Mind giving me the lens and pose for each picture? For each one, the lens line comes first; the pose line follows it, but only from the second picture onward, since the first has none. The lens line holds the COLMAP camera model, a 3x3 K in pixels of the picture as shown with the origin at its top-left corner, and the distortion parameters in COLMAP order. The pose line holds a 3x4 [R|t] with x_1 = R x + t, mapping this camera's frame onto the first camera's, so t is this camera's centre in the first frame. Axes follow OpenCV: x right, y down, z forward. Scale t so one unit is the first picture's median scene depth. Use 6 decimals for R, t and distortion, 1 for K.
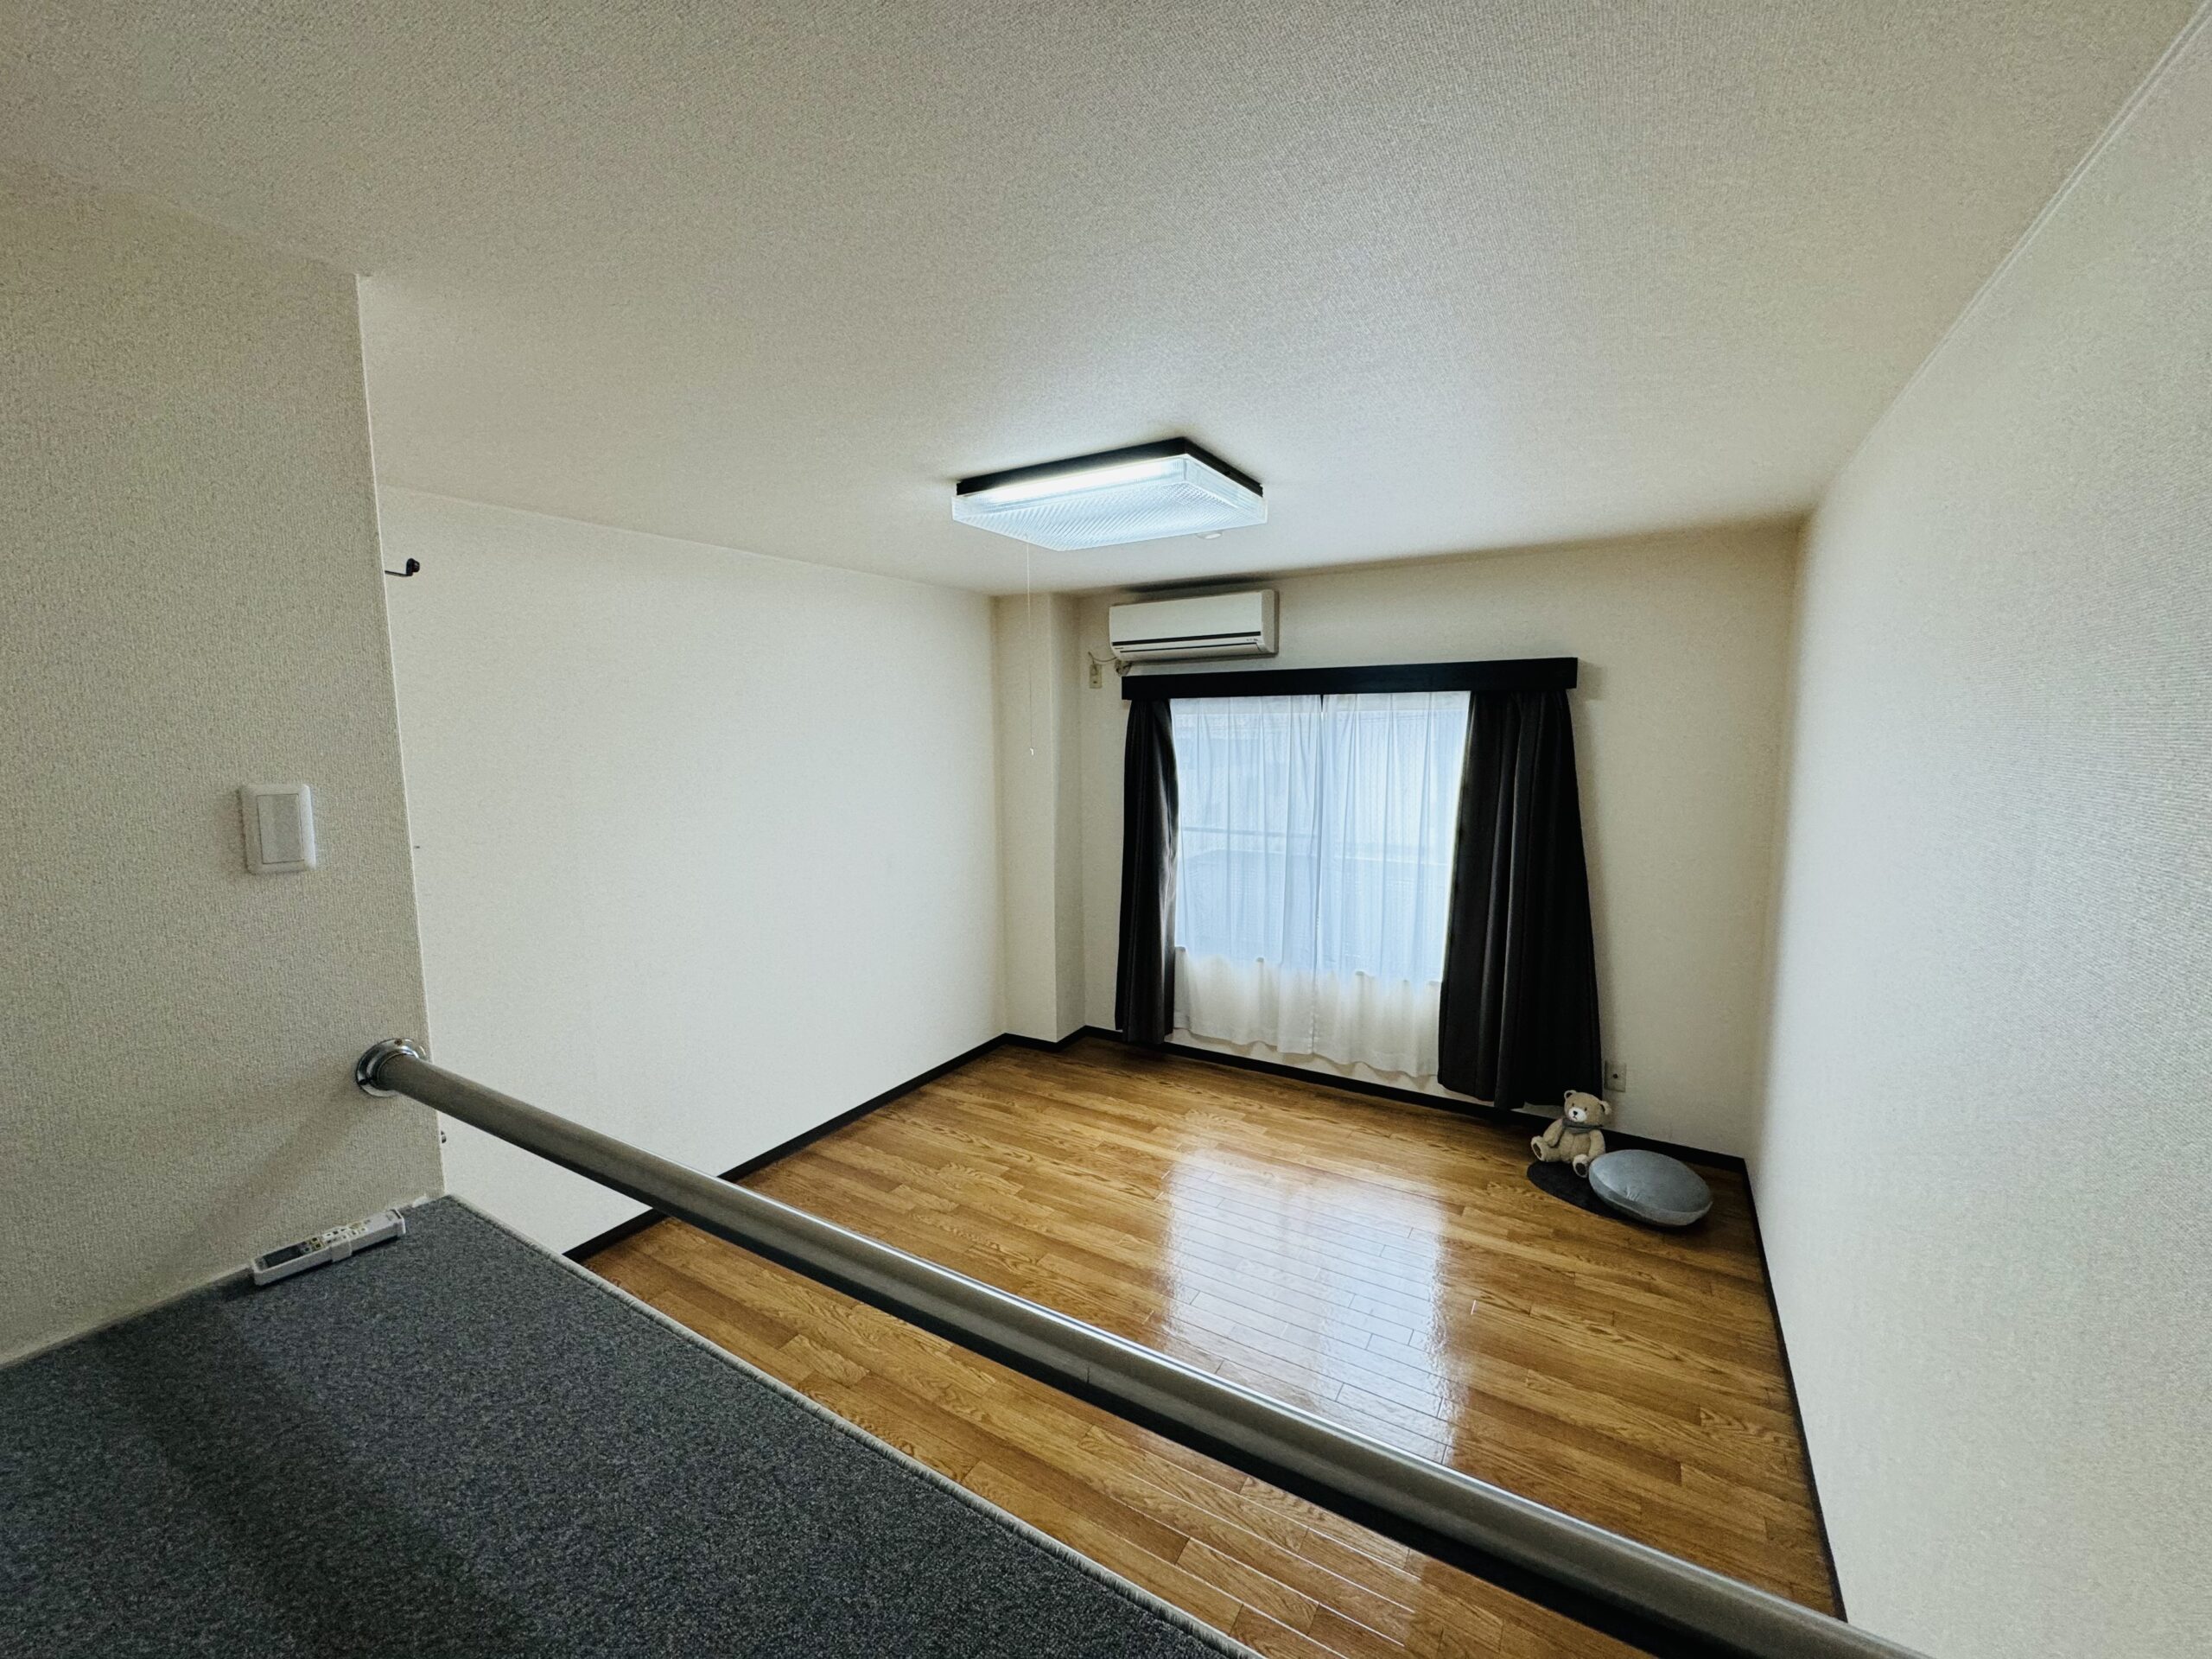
lens RADIAL K [[880.4, 0, 1106.0], [0, 880.4, 829.5], [0, 0, 1]] dist [-0.004086, 0.000101]
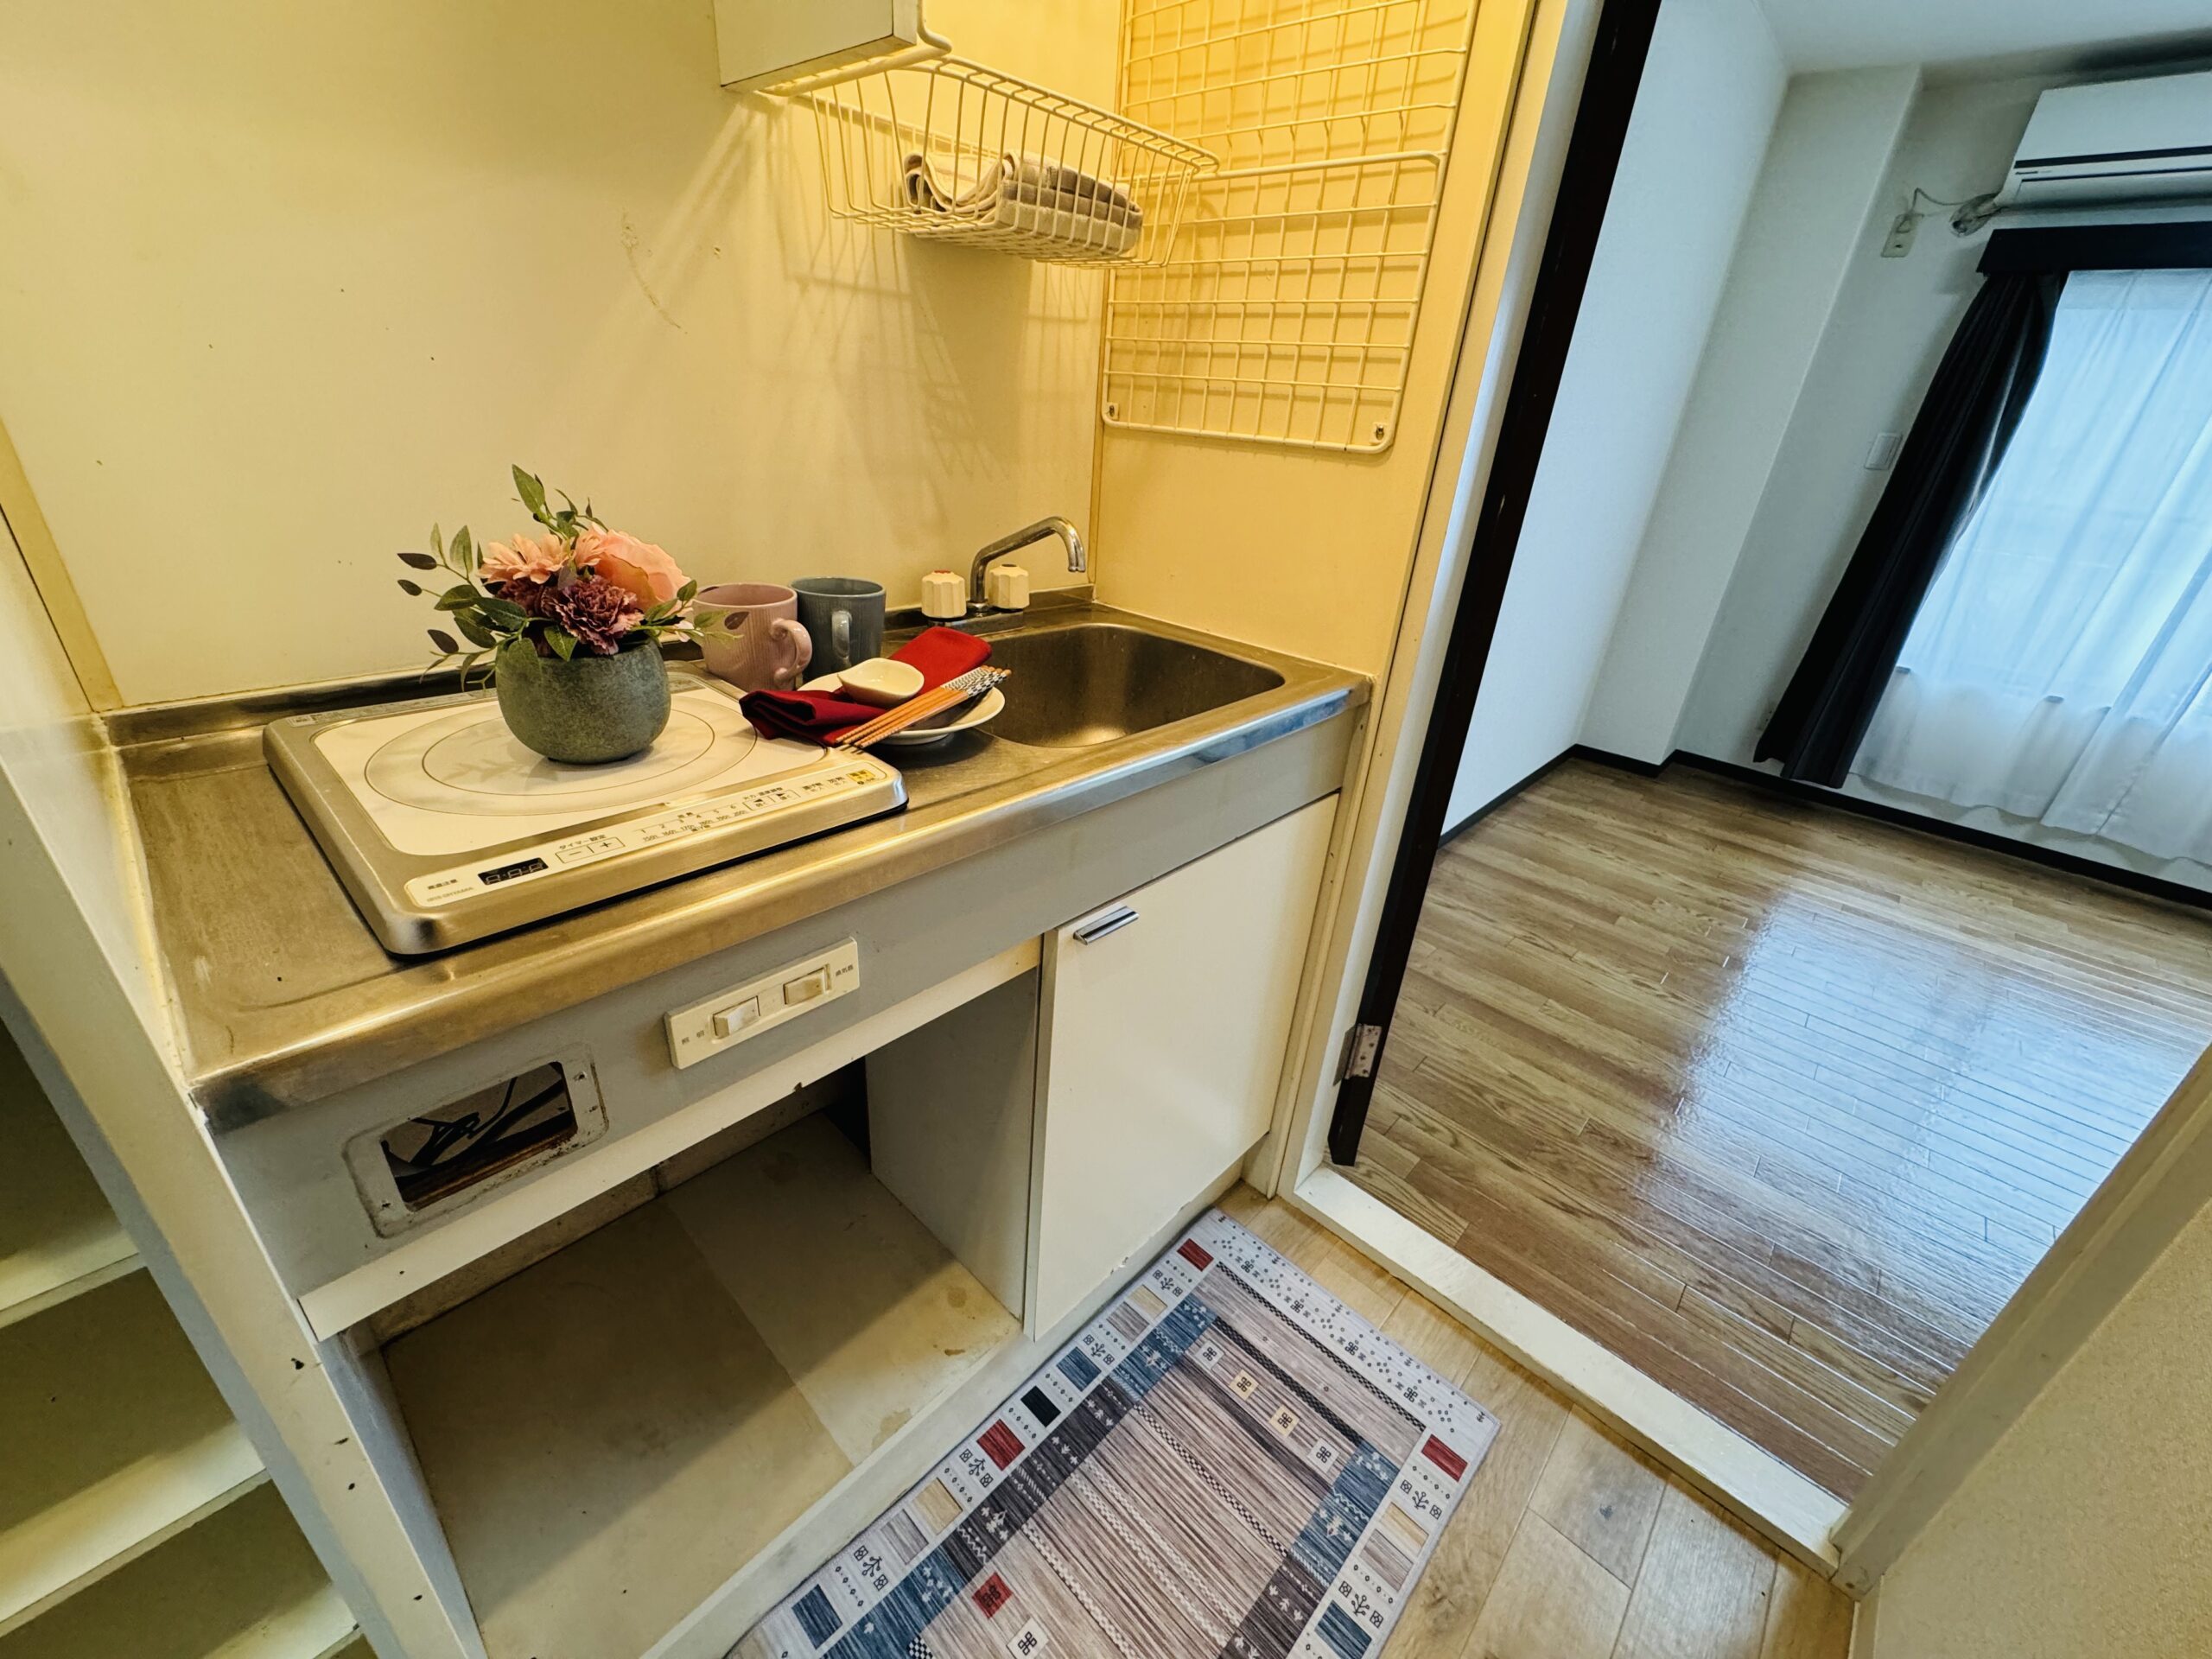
lens RADIAL K [[880.4, 0, 1106.0], [0, 880.4, 829.5], [0, 0, 1]] dist [-0.004086, 0.000101]
pose [[0.975344, 0.160415, -0.151564, -0.516887], [-0.102729, 0.937838, 0.331520, 0.104384], [0.195323, -0.307776, 0.931194, 0.178080]]
